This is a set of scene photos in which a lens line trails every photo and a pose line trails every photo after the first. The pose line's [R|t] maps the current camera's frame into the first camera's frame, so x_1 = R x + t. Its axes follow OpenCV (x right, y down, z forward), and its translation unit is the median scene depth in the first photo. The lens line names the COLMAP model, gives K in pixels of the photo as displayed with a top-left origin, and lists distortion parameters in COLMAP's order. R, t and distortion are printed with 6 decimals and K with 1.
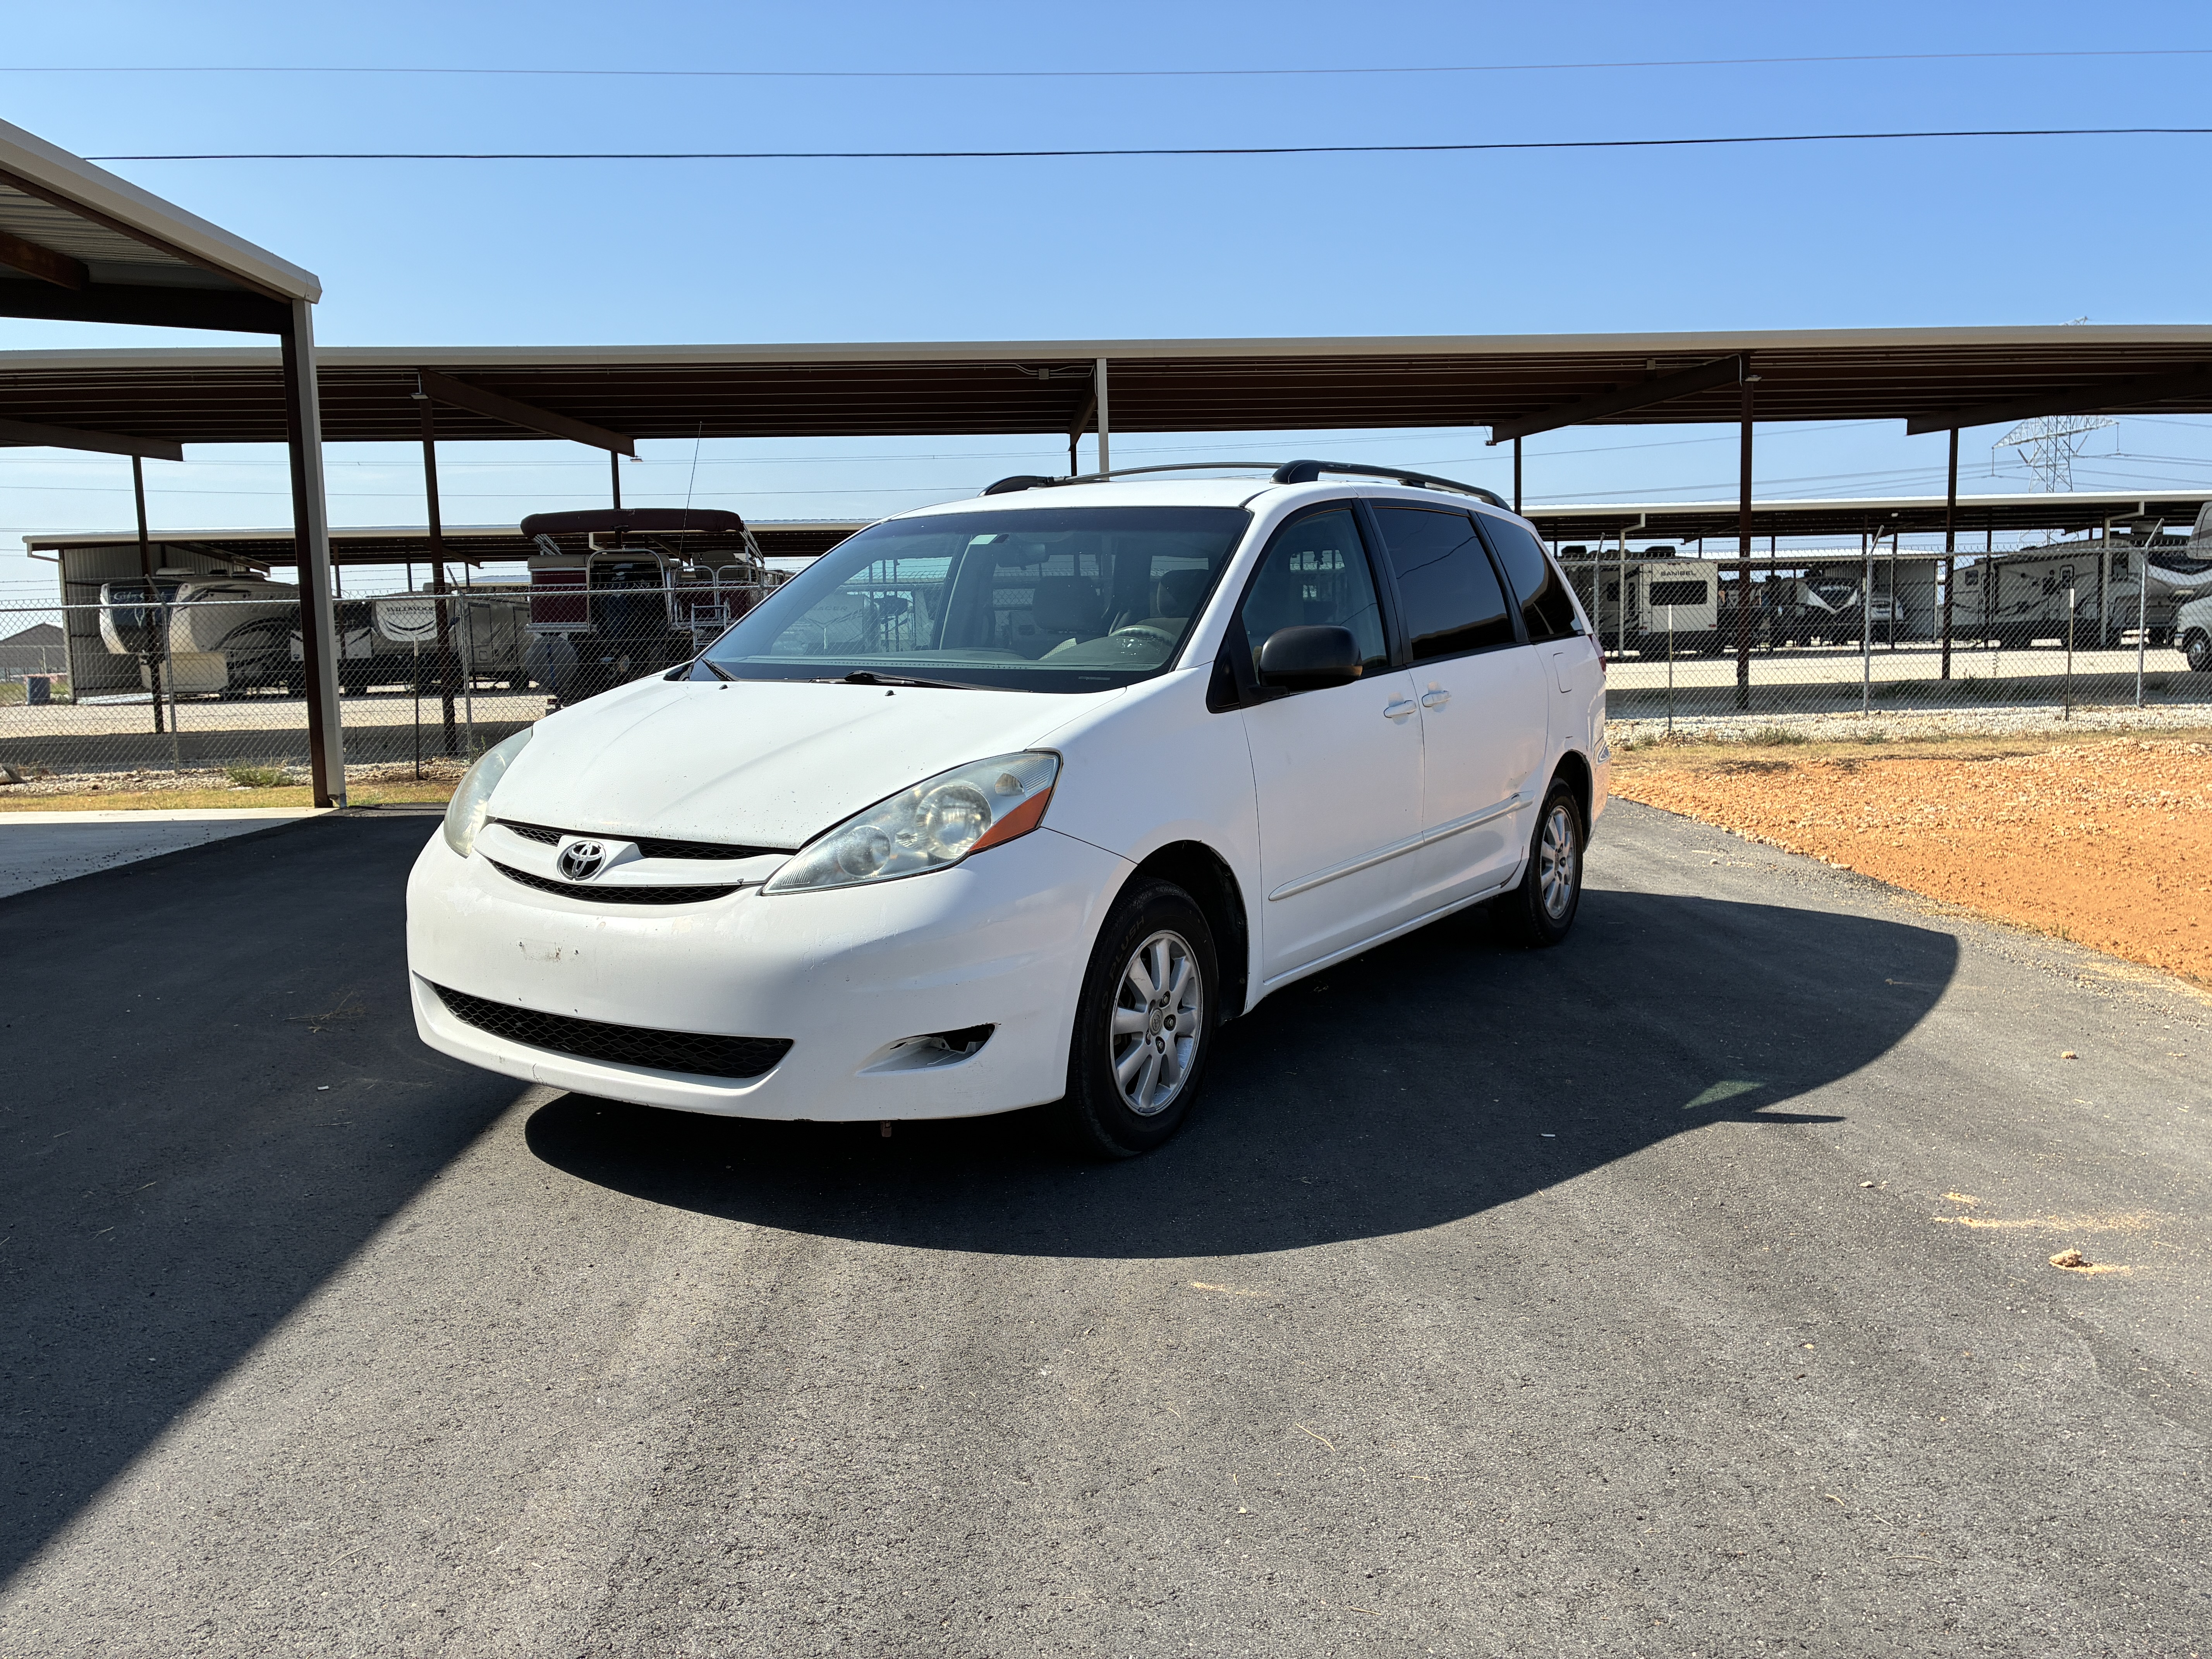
lens RADIAL K [[1677.0, 0, 1101.5], [0, 1677.0, 817.9], [0, 0, 1]] dist [0.041378, -0.051972]
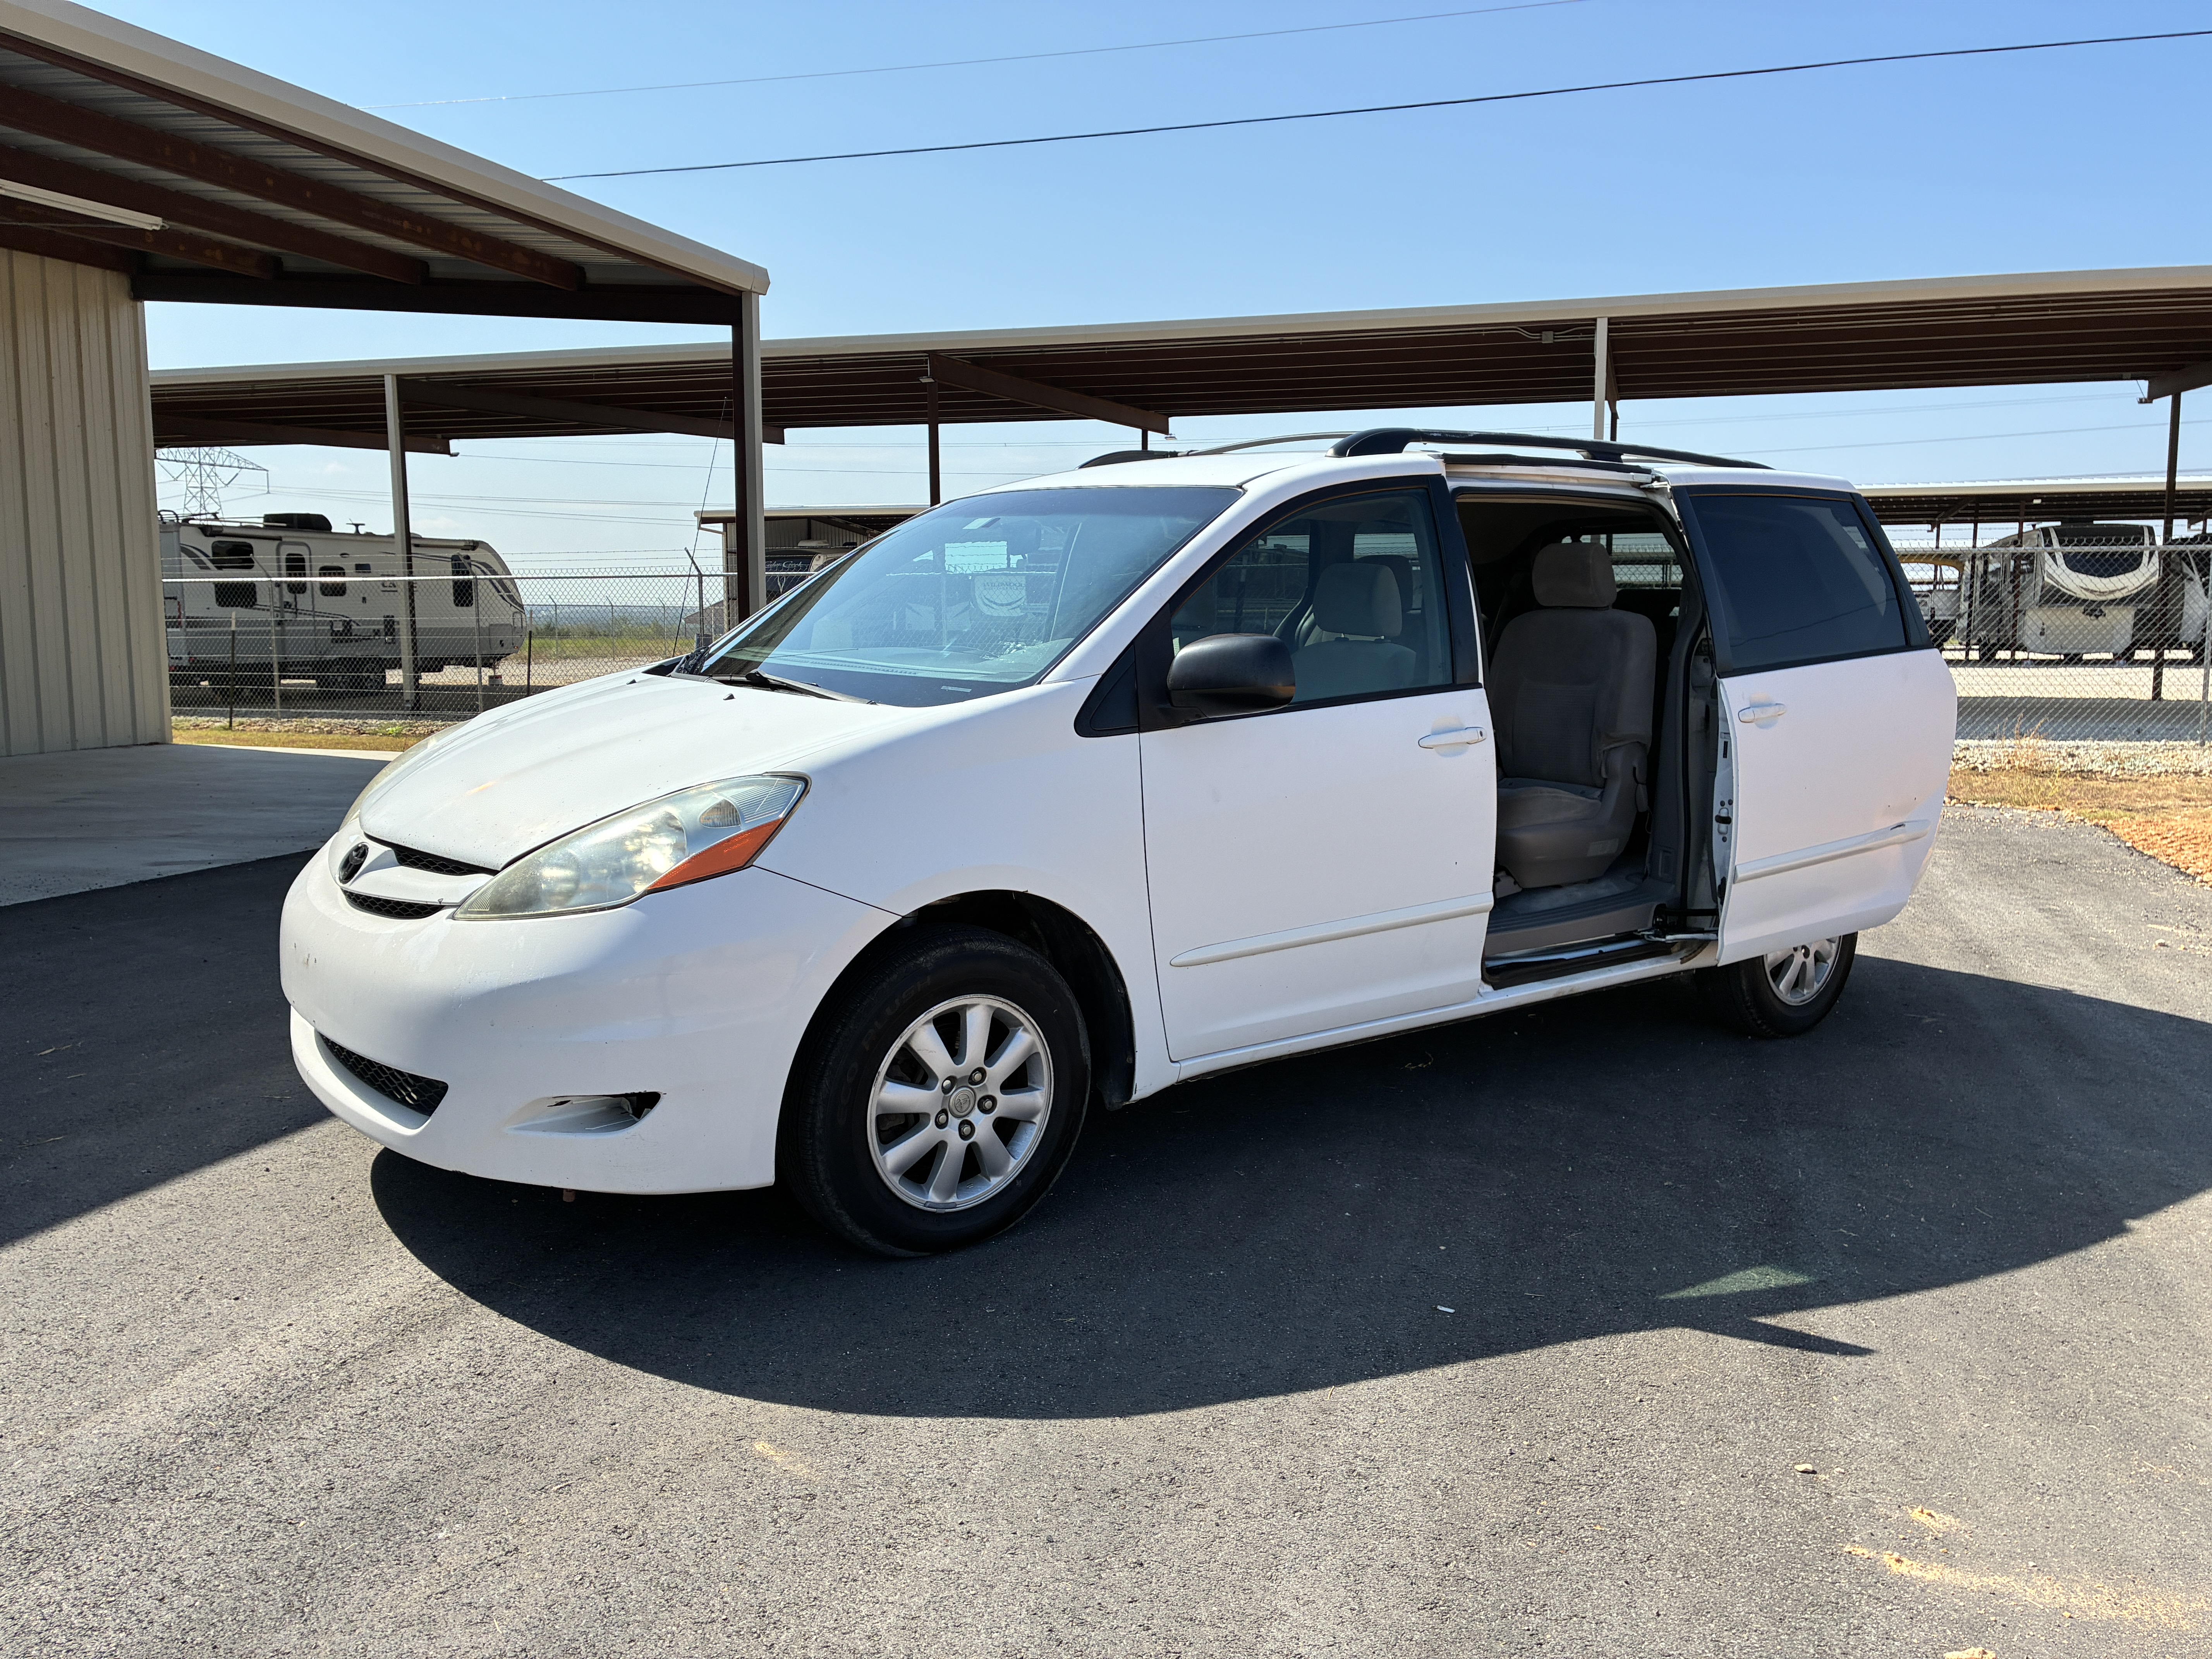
lens RADIAL K [[1677.0, 0, 1102.7], [0, 1677.0, 820.3], [0, 0, 1]] dist [0.041378, -0.051972]
pose [[0.935149, 0.065600, -0.348127, 0.355870], [-0.060036, 0.997837, 0.026758, -0.042715], [0.349129, -0.004123, 0.937066, 0.219087]]
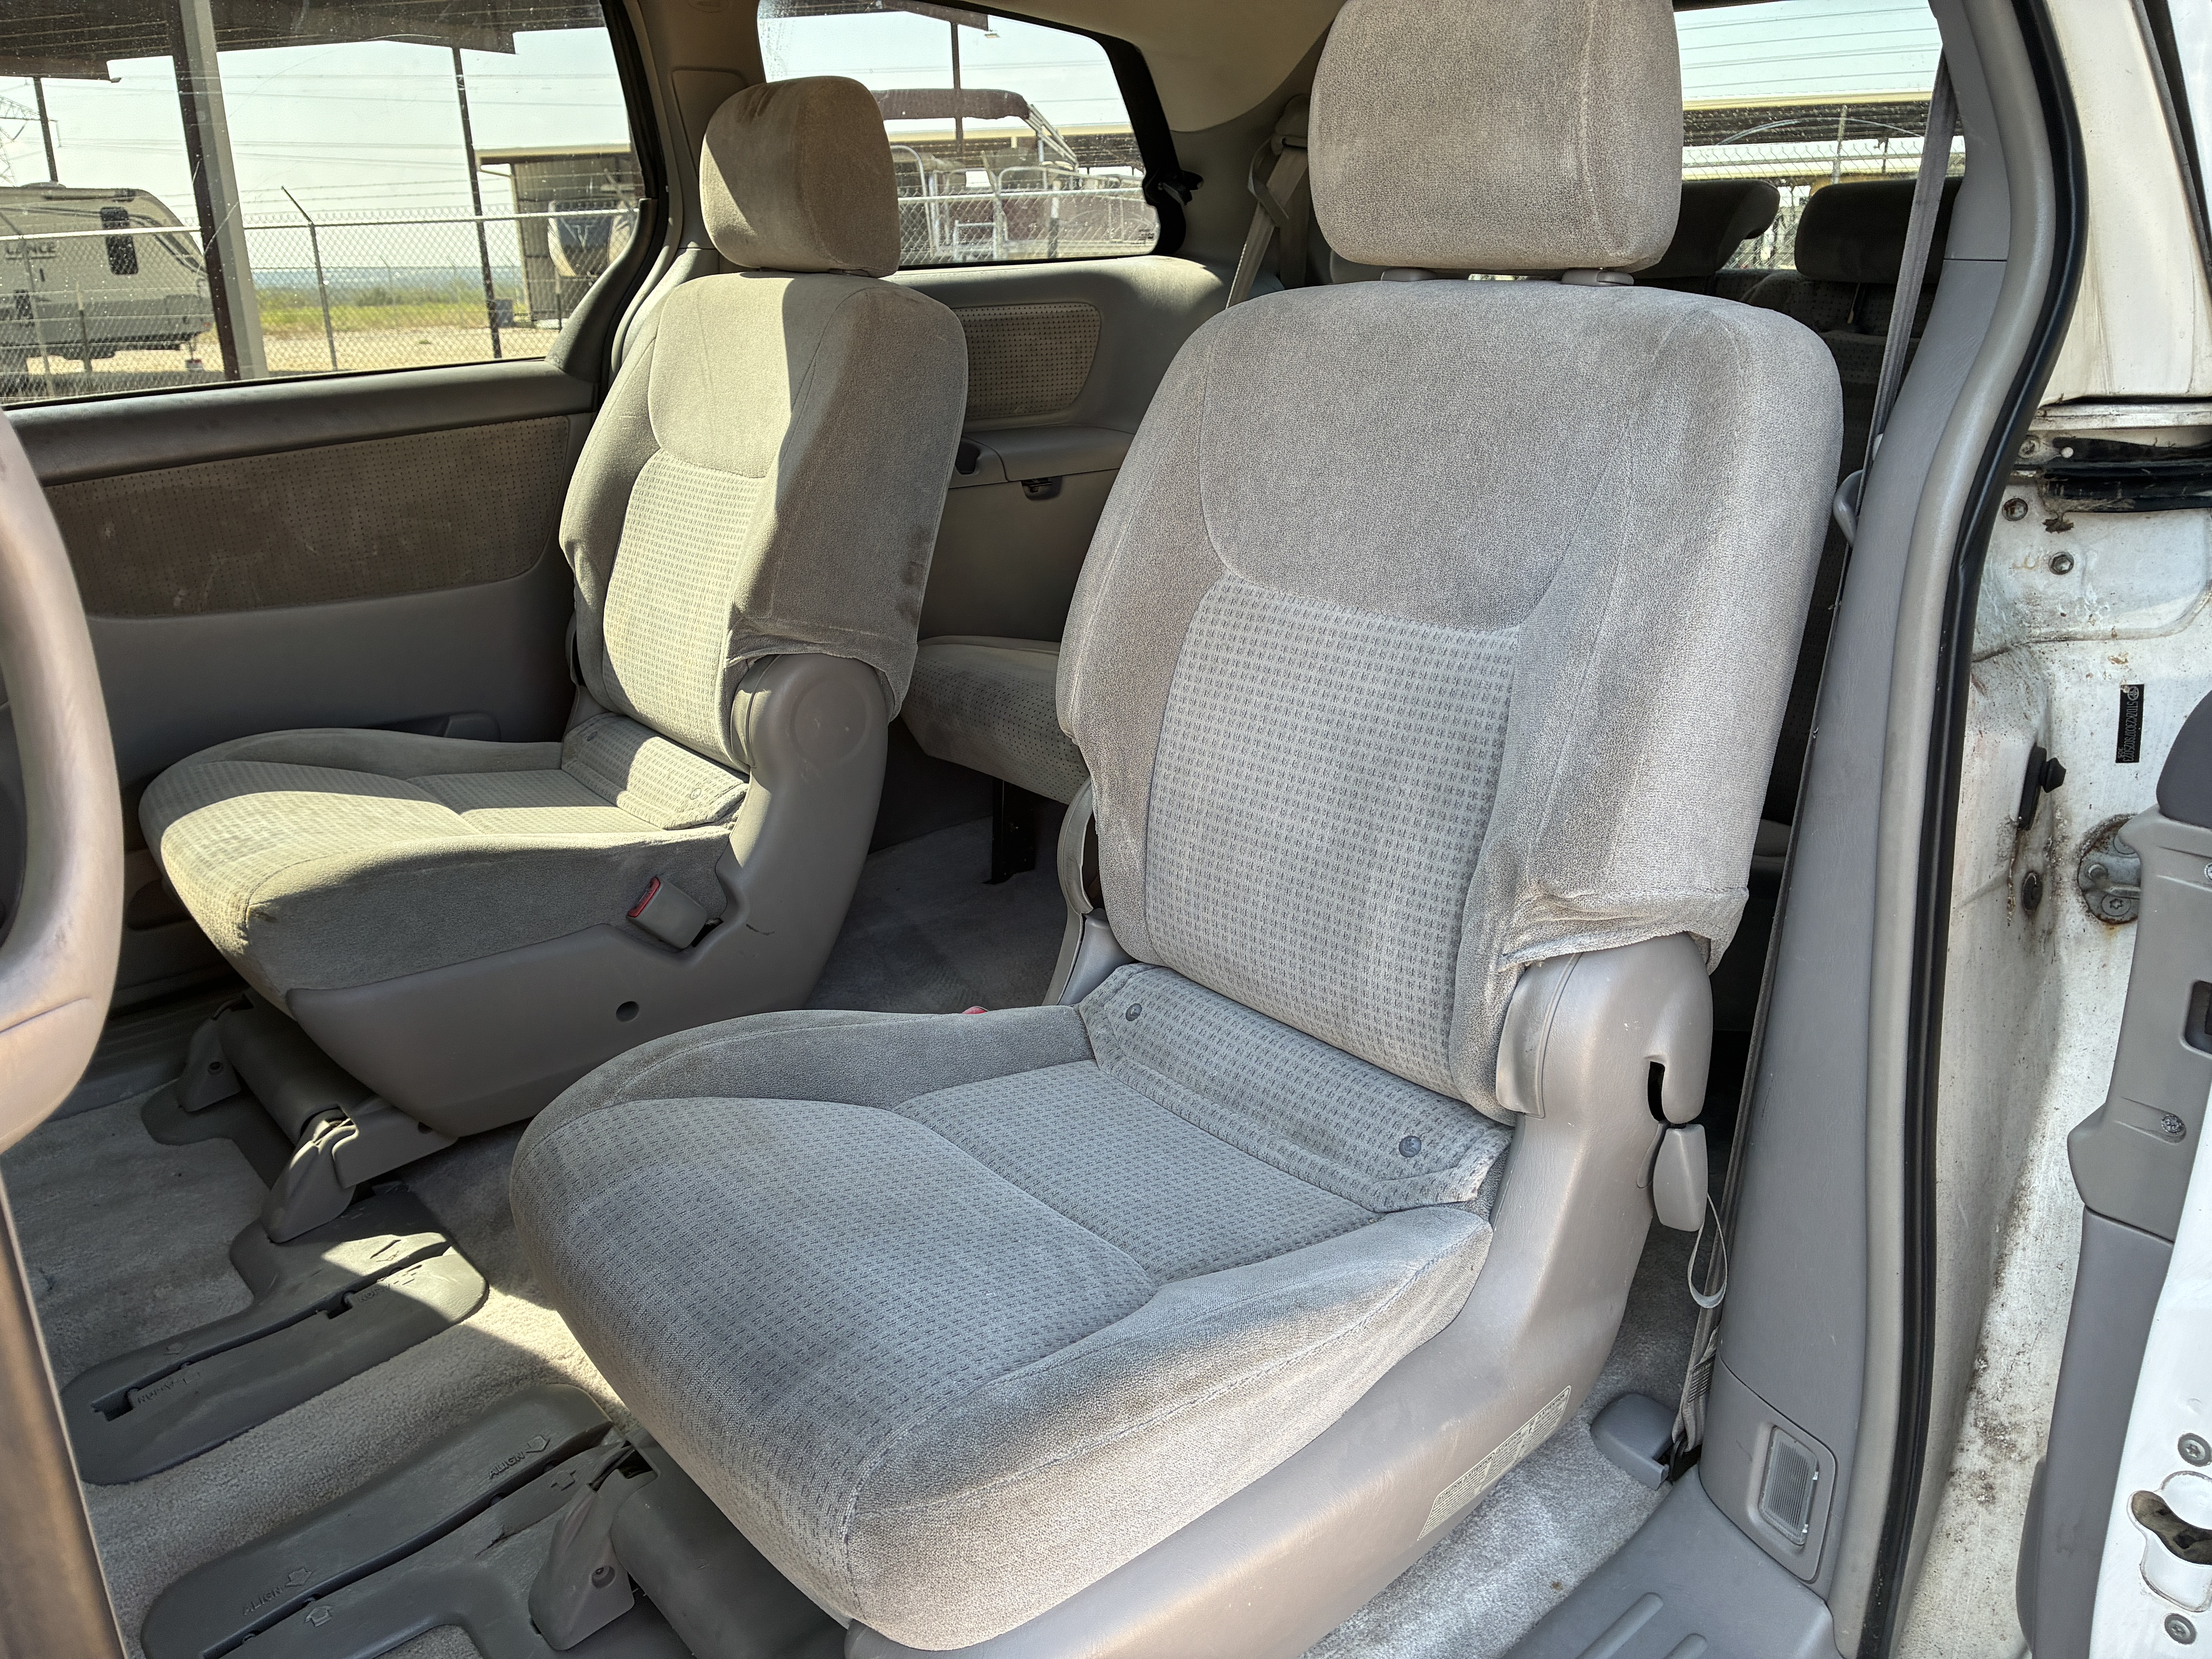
lens RADIAL K [[1677.0, 0, 1102.9], [0, 1677.0, 819.4], [0, 0, 1]] dist [0.041378, -0.051972]
pose [[0.954485, 0.095492, -0.282558, 0.286666], [-0.032506, 0.975024, 0.219709, -0.145973], [0.296481, -0.200524, 0.933750, 1.129526]]
